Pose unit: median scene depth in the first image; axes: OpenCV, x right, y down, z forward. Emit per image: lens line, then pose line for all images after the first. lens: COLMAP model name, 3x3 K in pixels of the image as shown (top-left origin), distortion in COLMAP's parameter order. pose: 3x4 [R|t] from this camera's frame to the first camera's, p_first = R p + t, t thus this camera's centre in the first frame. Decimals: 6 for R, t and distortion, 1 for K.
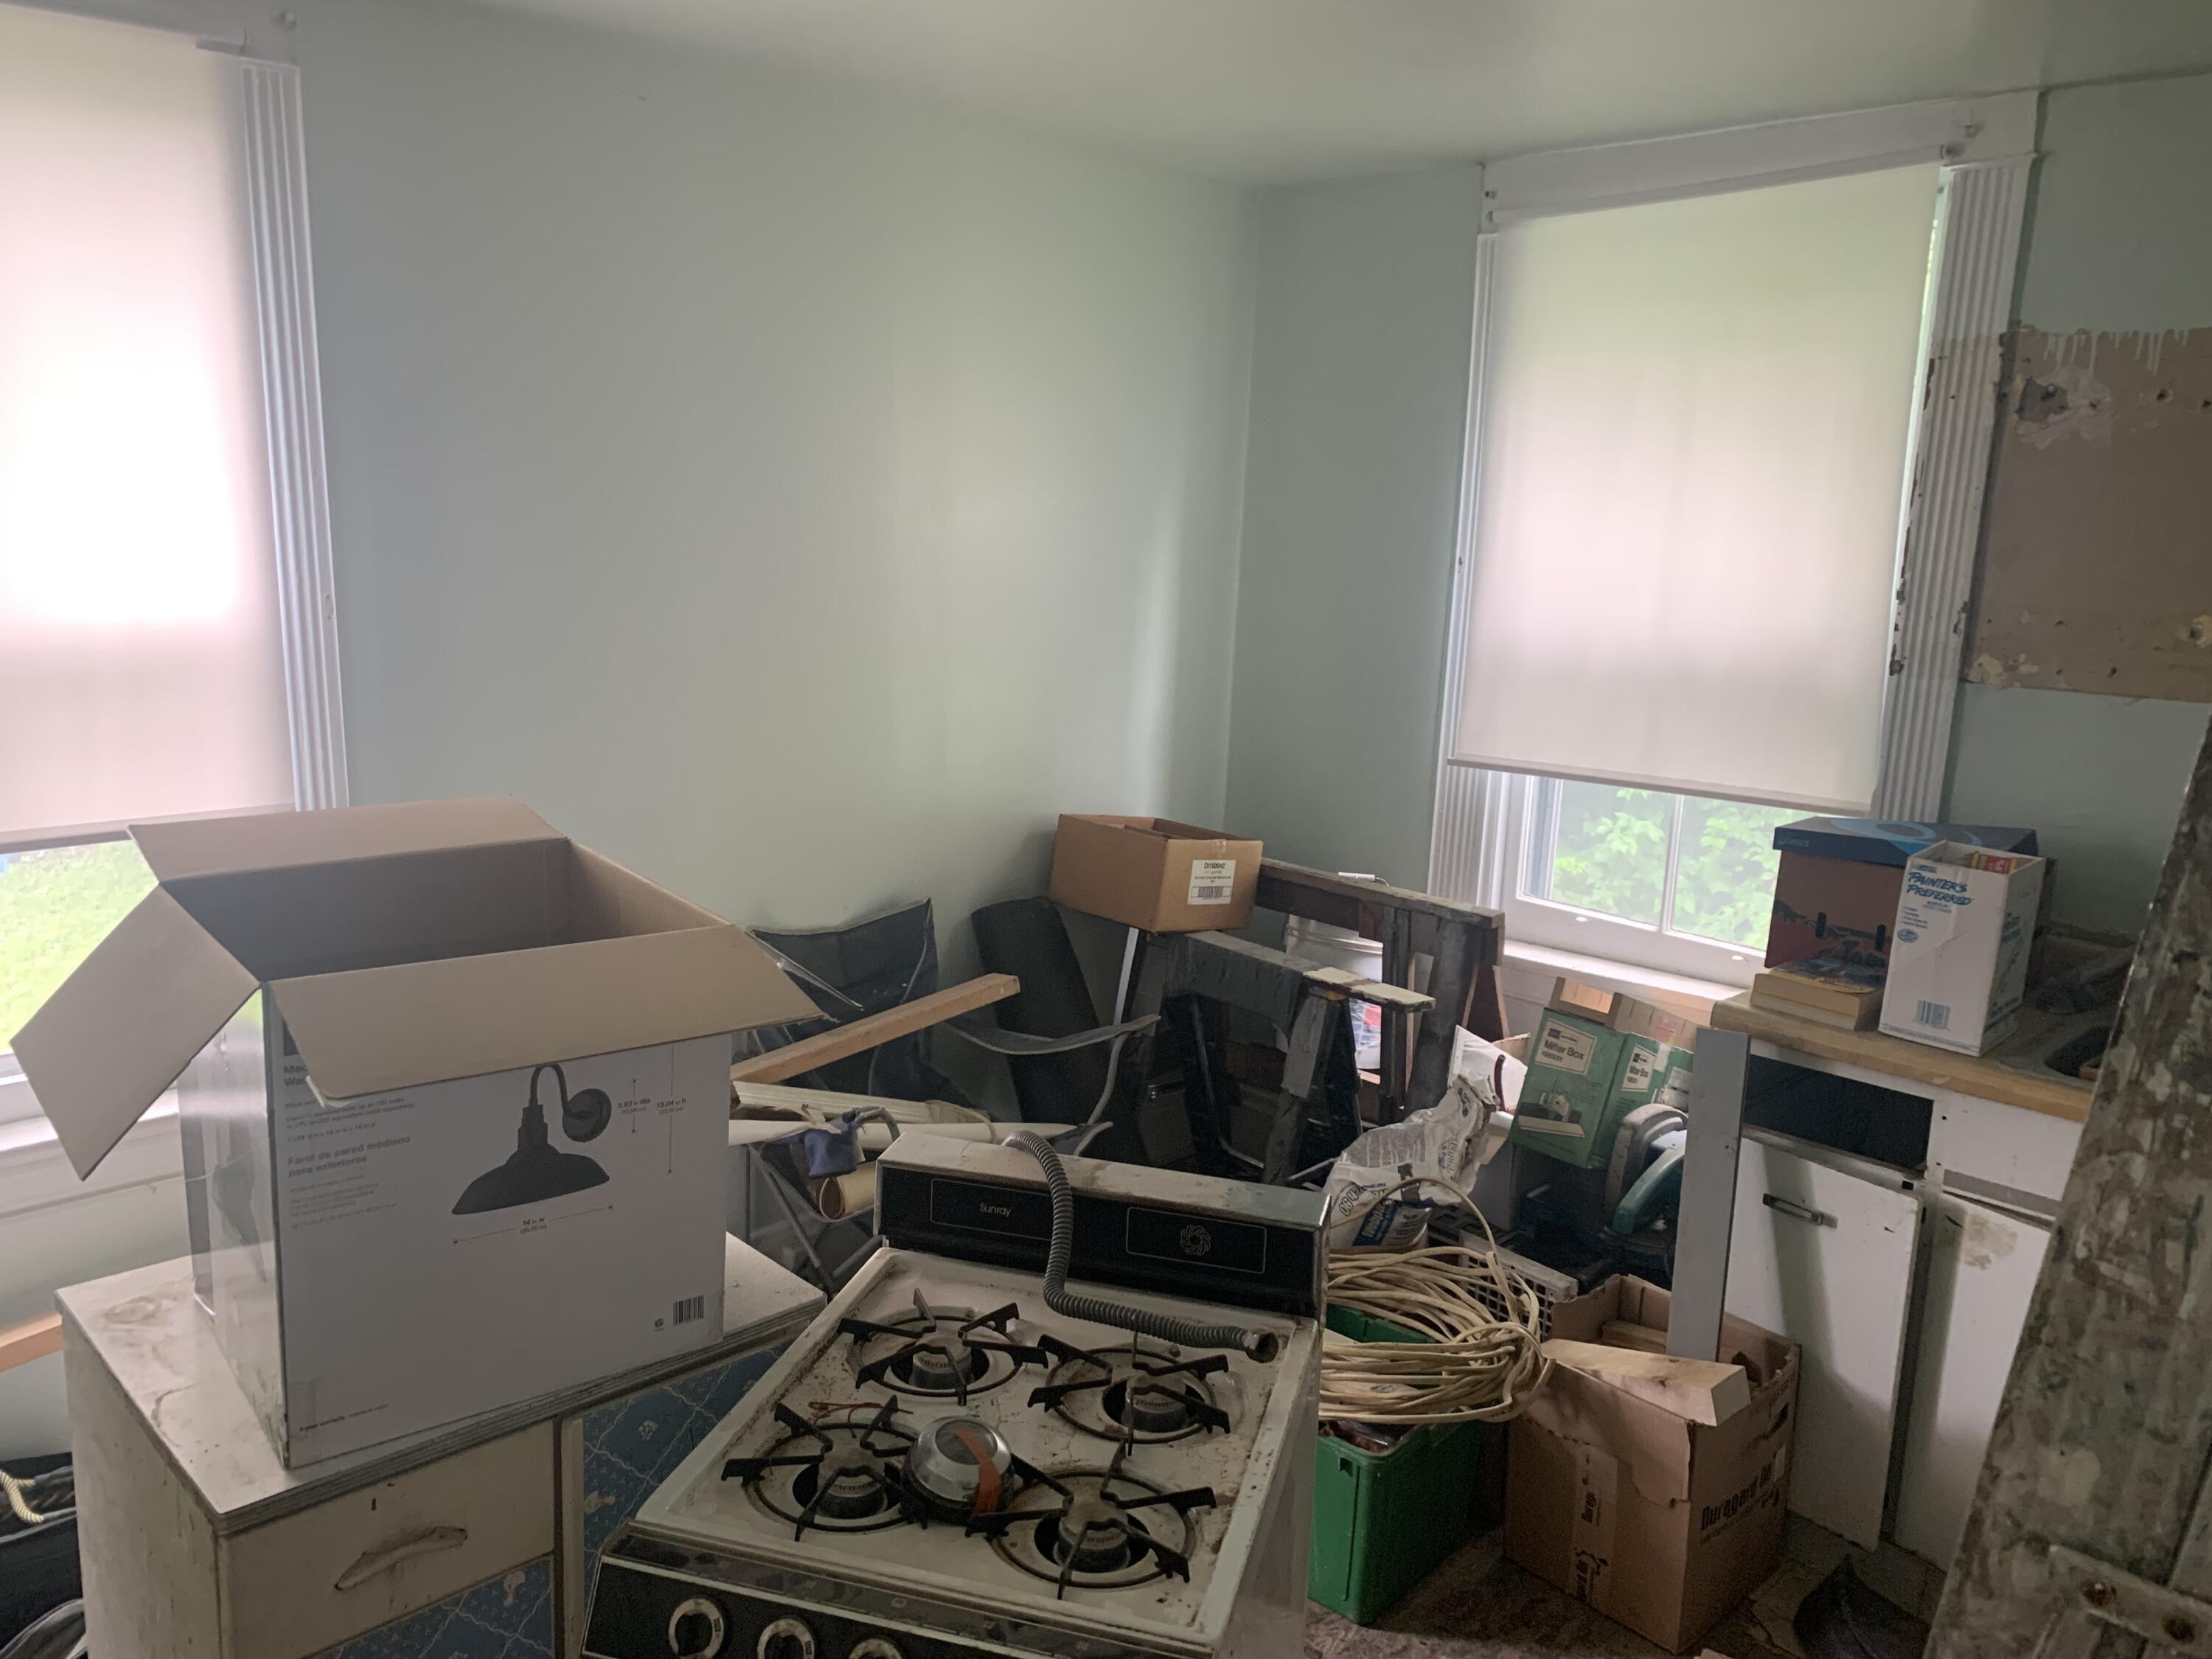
lens RADIAL K [[1663.0, 0, 1095.6], [0, 1663.0, 826.3], [0, 0, 1]] dist [0.019082, -0.014302]
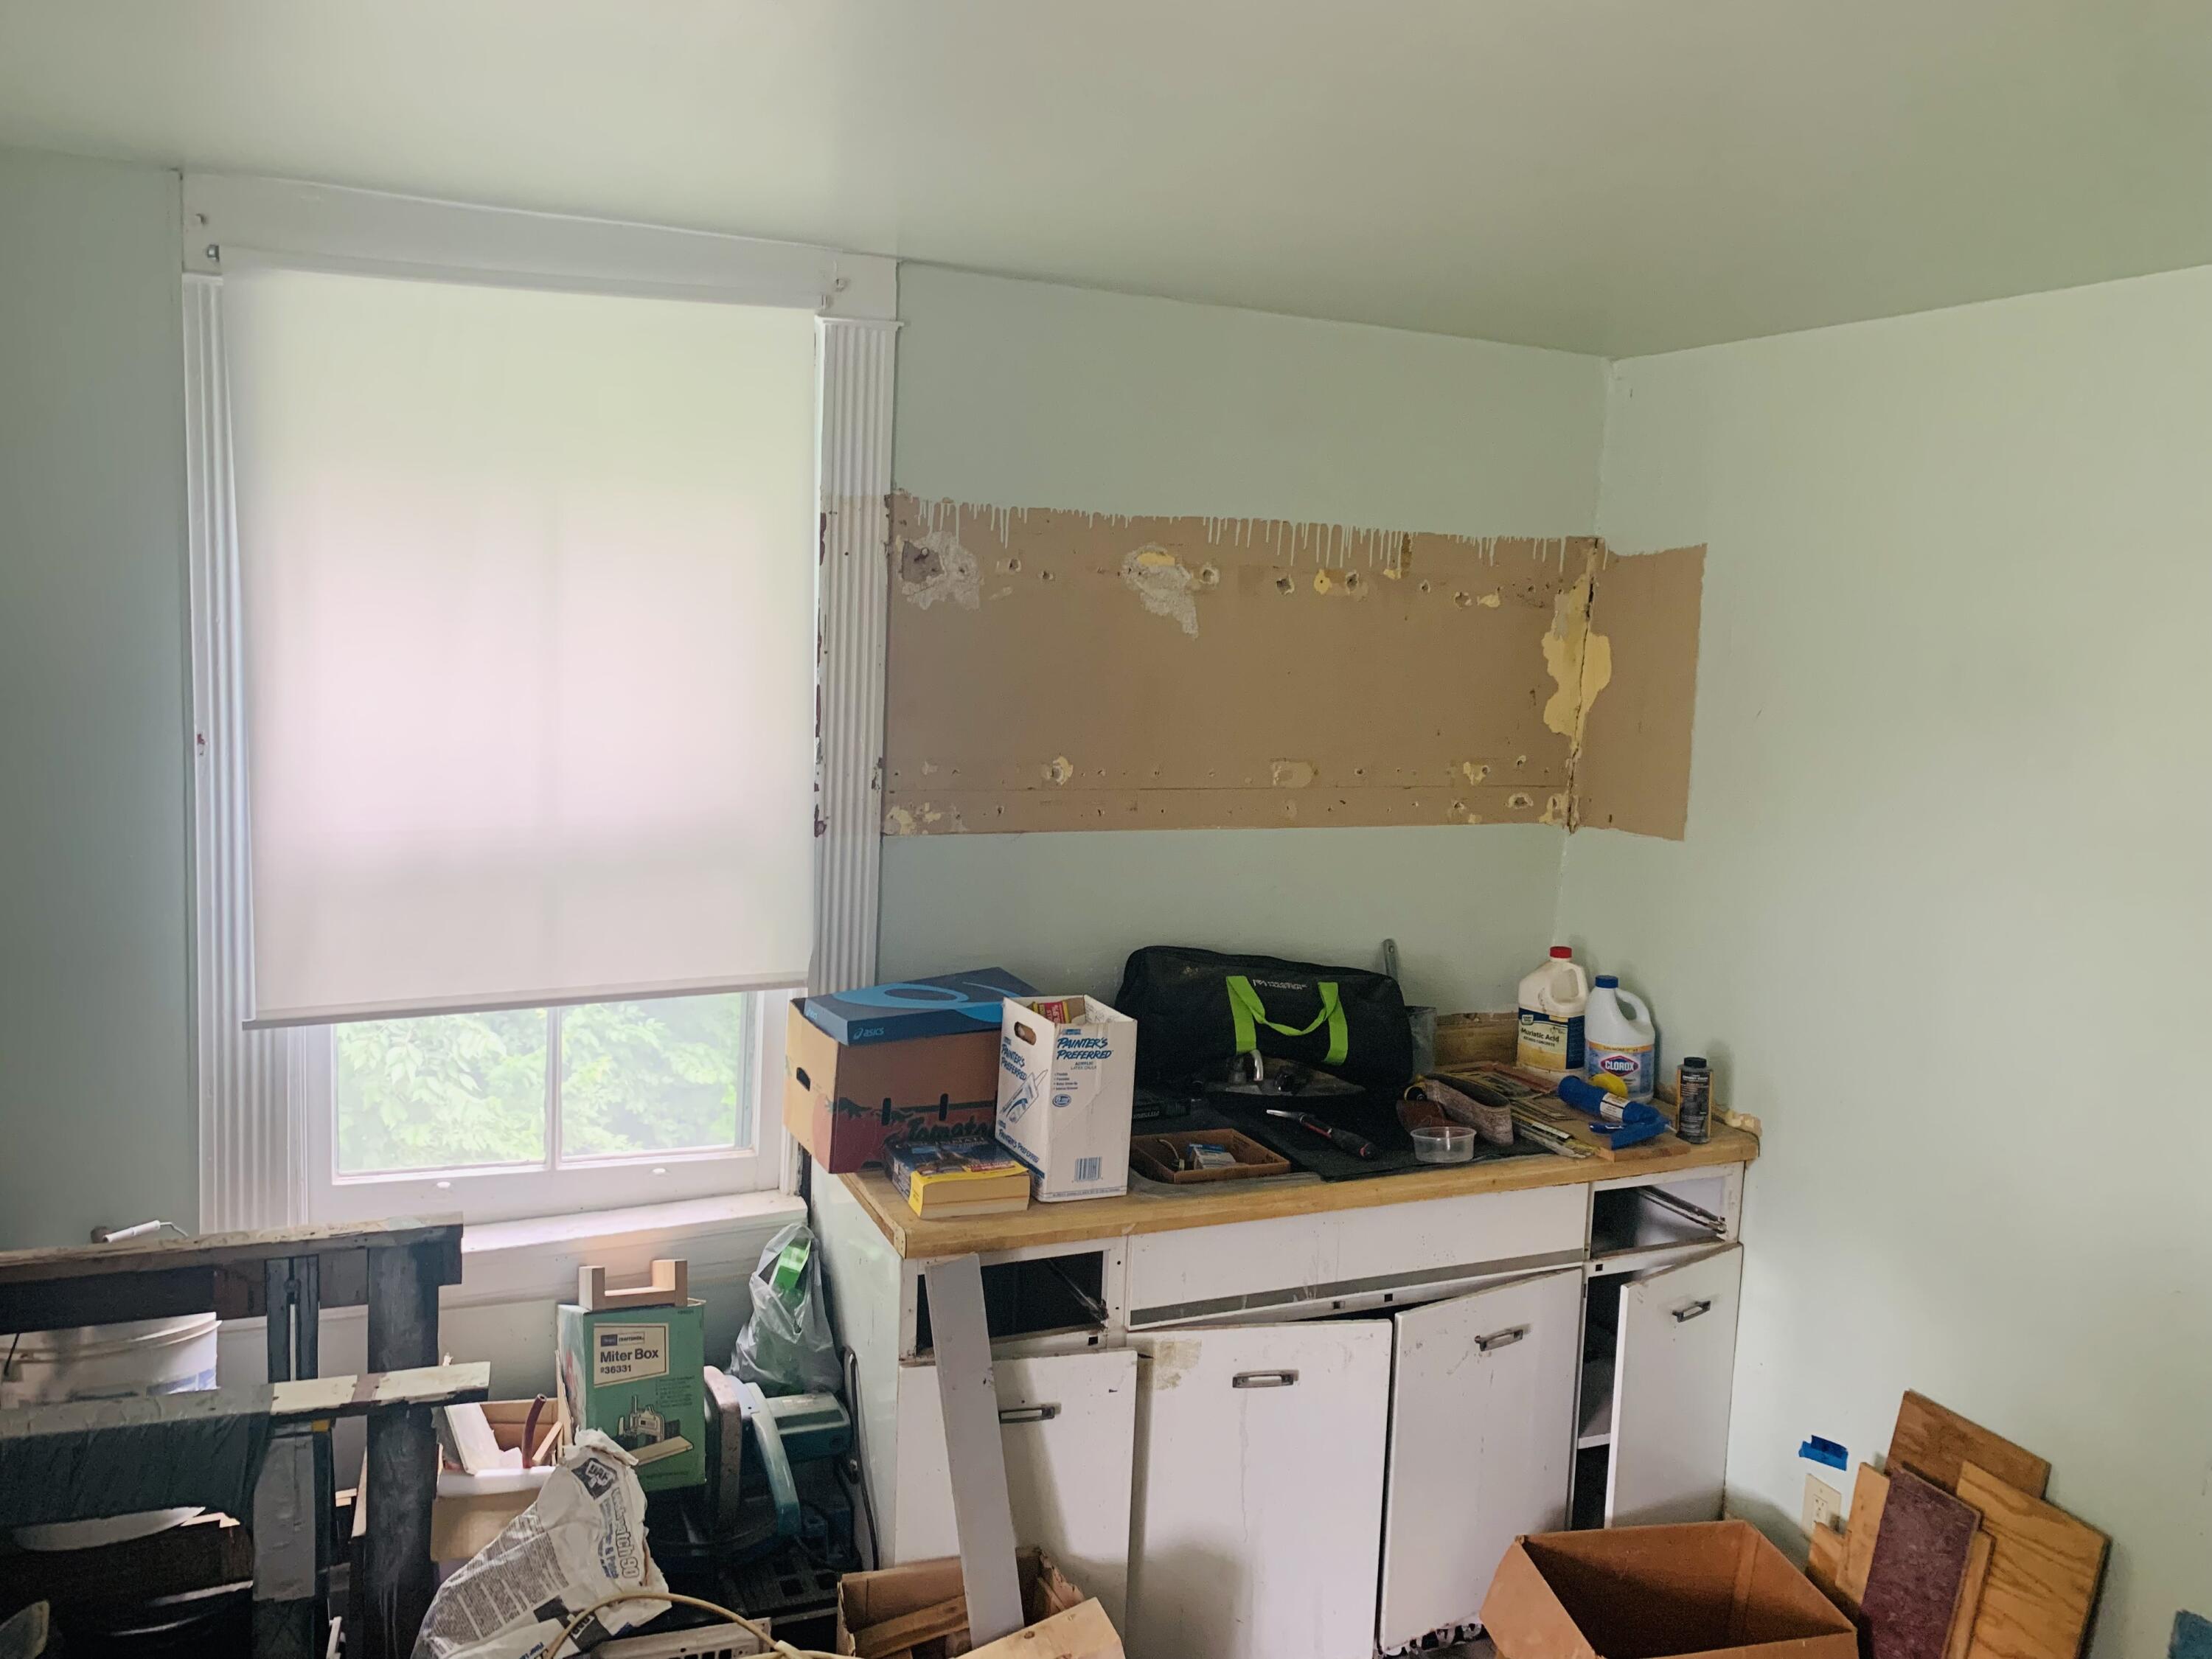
lens RADIAL K [[1663.0, 0, 1099.7], [0, 1663.0, 838.1], [0, 0, 1]] dist [0.019082, -0.014302]
pose [[0.379558, -0.129041, 0.916125, -0.359636], [0.156622, 0.984895, 0.073838, -0.143514], [-0.911814, 0.115459, 0.394035, 0.505686]]
